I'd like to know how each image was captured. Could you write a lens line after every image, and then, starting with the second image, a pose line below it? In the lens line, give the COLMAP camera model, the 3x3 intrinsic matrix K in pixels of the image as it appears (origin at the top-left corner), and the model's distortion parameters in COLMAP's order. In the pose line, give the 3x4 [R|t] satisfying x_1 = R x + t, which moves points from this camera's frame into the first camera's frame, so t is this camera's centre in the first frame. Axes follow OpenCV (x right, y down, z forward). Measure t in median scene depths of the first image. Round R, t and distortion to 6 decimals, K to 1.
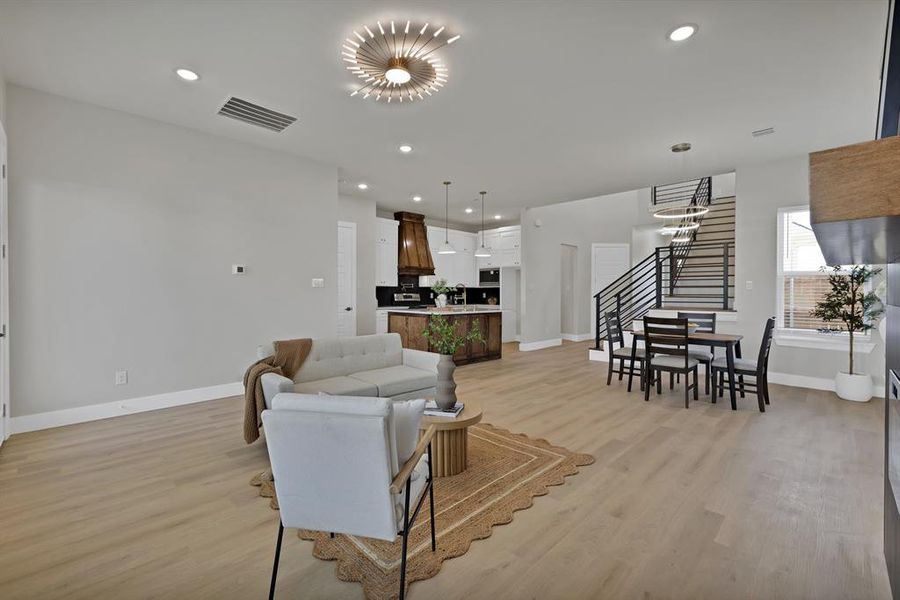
lens RADIAL K [[388.6, 0, 452.0], [0, 388.6, 299.3], [0, 0, 1]] dist [0.000159, 0.001299]
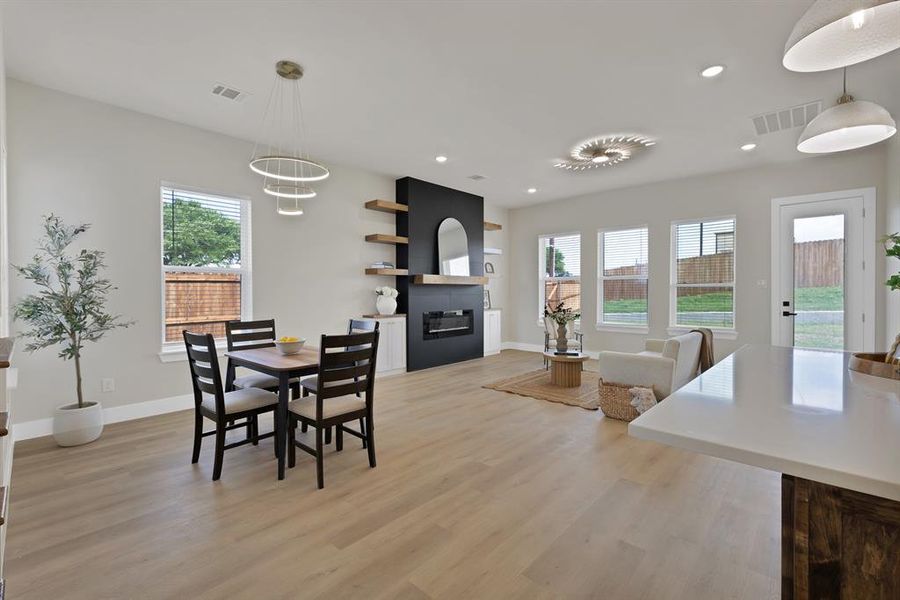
lens RADIAL K [[395.9, 0, 451.0], [0, 395.9, 295.2], [0, 0, 1]] dist [0.000118, 0.000518]
pose [[-0.999326, 0.000033, -0.036708, 0.197049], [-0.001026, 0.999584, 0.028814, -0.018562], [0.036694, 0.028832, -0.998911, 0.957031]]
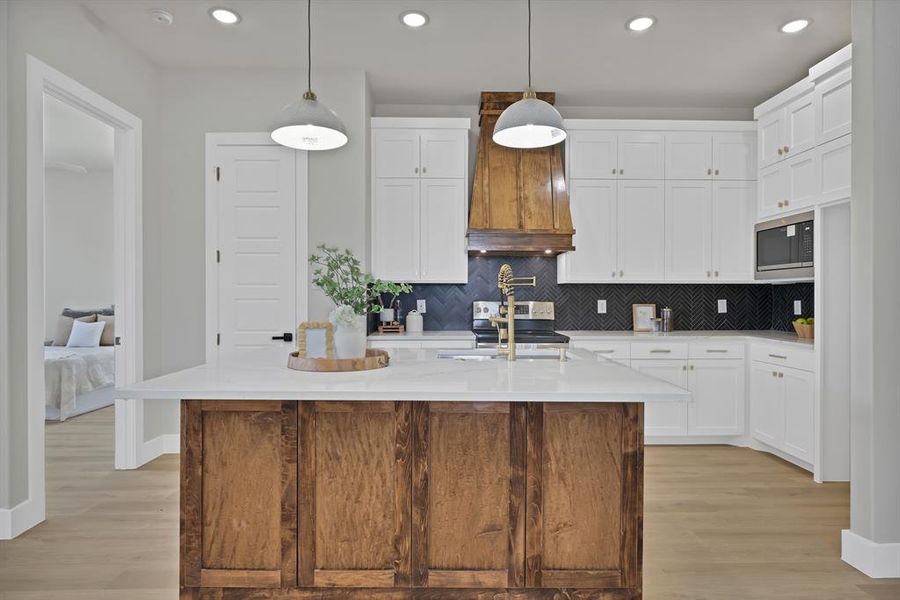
lens RADIAL K [[499.3, 0, 455.6], [0, 499.3, 301.8], [0, 0, 1]] dist [-0.000467, 0.001639]
pose [[0.721219, 0.006784, -0.692673, 0.210703], [-0.012039, 0.999924, -0.002742, -0.012345], [0.692602, 0.010317, 0.721246, 0.635334]]
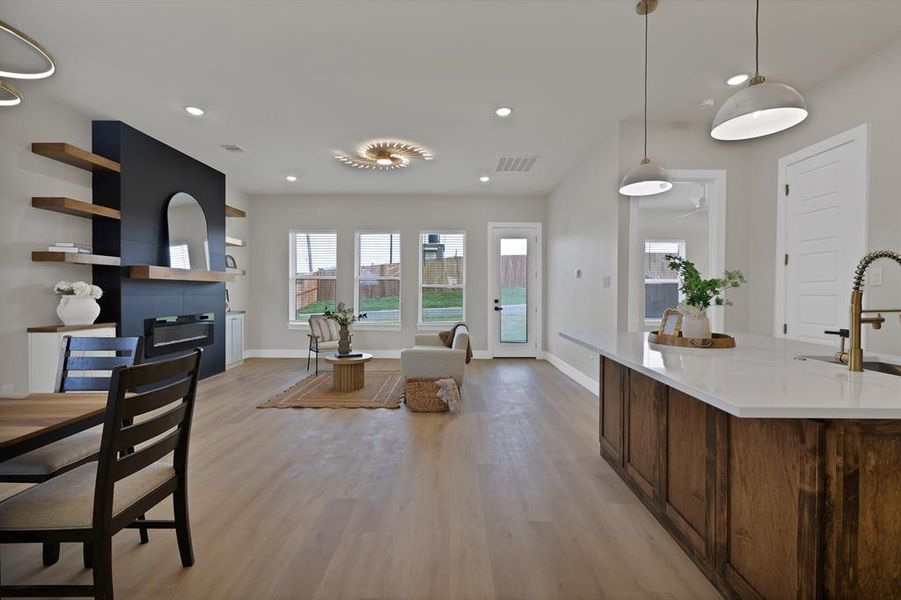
lens RADIAL K [[389.1, 0, 452.9], [0, 389.1, 295.3], [0, 0, 1]] dist [0.000159, 0.001299]
pose [[-0.708523, 0.001100, -0.705686, 0.298336], [-0.018756, 0.999616, 0.020390, -0.014975], [0.705438, 0.027683, -0.708231, 0.866974]]
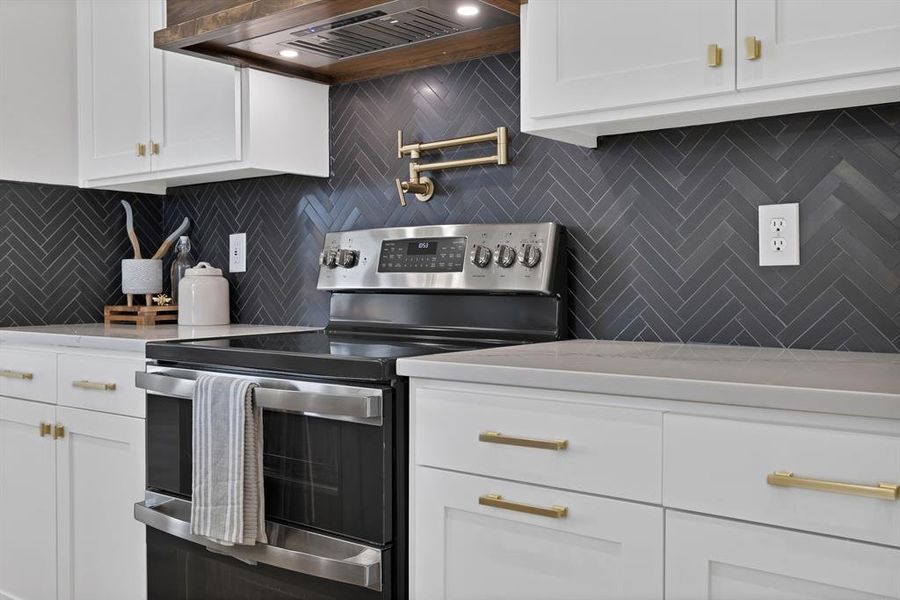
lens RADIAL K [[901.8, 0, 447.2], [0, 901.8, 296.0], [0, 0, 1]] dist [-0.002182, 0.000000]
pose [[0.103459, 0.012454, -0.994556, 0.146529], [-0.016350, 0.999808, 0.010819, 0.003024], [0.994499, 0.015142, 0.103642, 1.055436]]
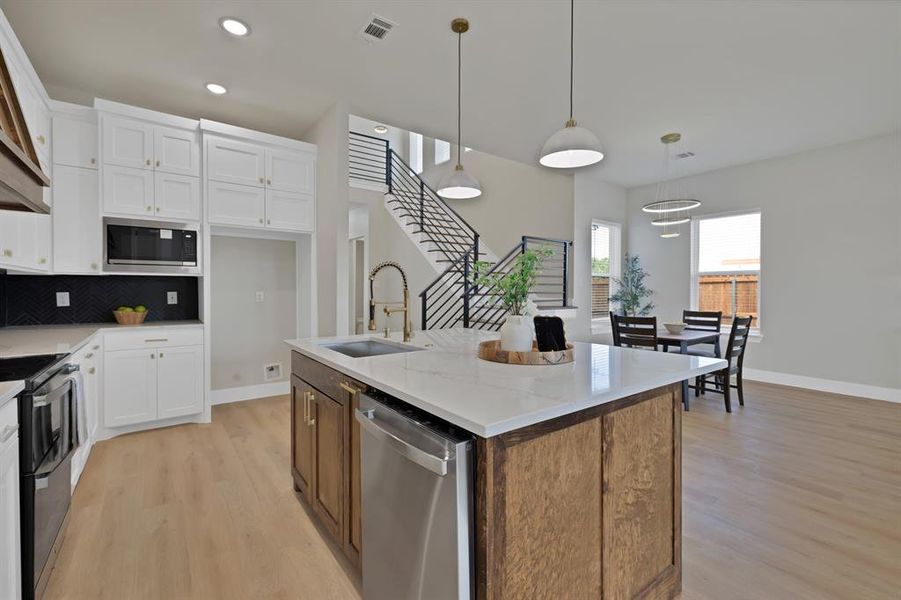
lens RADIAL K [[389.1, 0, 444.9], [0, 389.1, 299.5], [0, 0, 1]] dist [0.000159, 0.001299]
pose [[0.149809, -0.026315, 0.988365, -0.246405], [0.016440, 0.999574, 0.024121, -0.015404], [-0.988578, 0.012635, 0.150177, 0.801220]]
